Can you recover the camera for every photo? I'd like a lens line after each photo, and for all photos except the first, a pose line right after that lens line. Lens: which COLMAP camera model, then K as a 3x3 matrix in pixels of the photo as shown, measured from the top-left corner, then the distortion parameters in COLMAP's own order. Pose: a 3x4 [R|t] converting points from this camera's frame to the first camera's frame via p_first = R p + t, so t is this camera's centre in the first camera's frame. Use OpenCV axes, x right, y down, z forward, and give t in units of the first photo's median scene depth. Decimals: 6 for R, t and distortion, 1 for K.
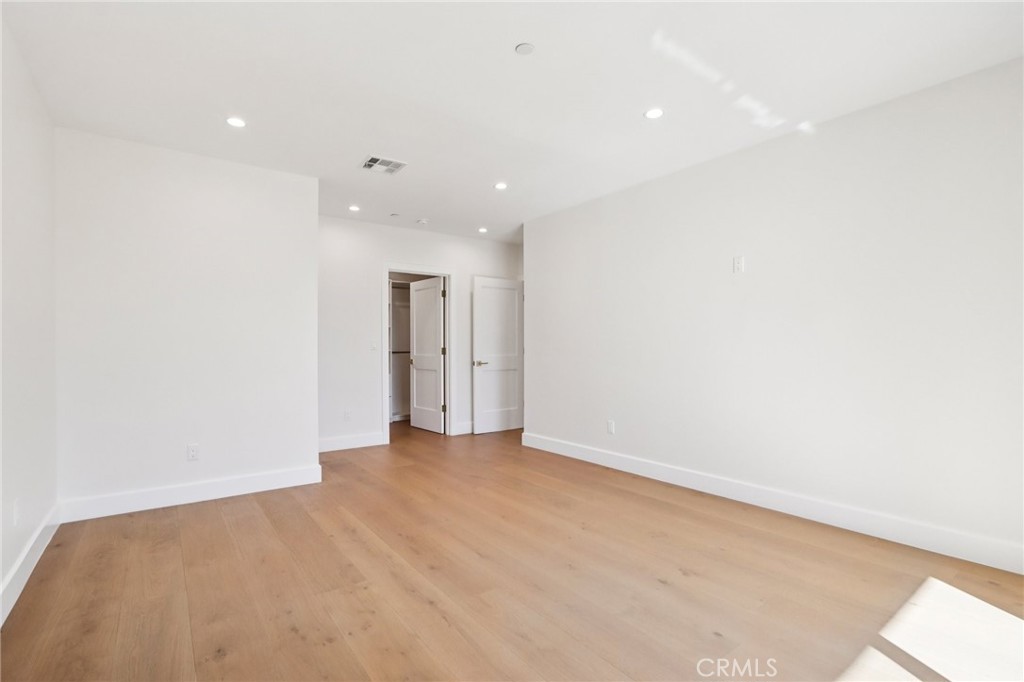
lens RADIAL K [[502.1, 0, 507.9], [0, 502.1, 347.7], [0, 0, 1]] dist [-0.017173, 0.000401]
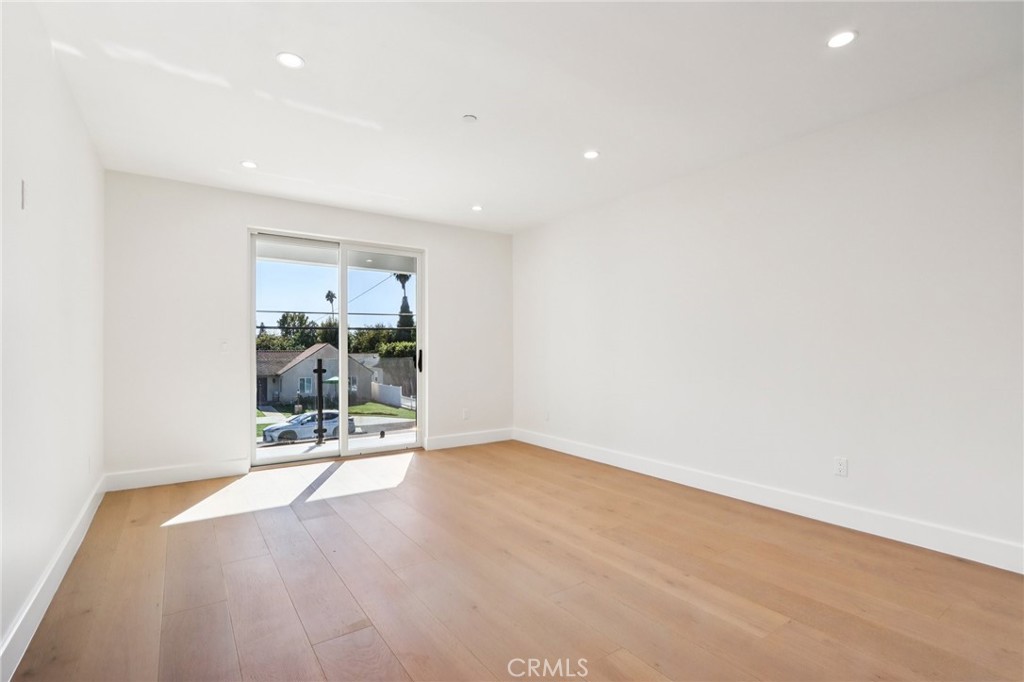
lens RADIAL K [[502.1, 0, 507.9], [0, 502.1, 347.7], [0, 0, 1]] dist [-0.017173, 0.000401]
pose [[-0.999546, 0.003458, 0.029947, -0.091593], [0.003419, 0.999993, -0.001342, -0.002367], [-0.029951, -0.001239, -0.999551, 2.062517]]
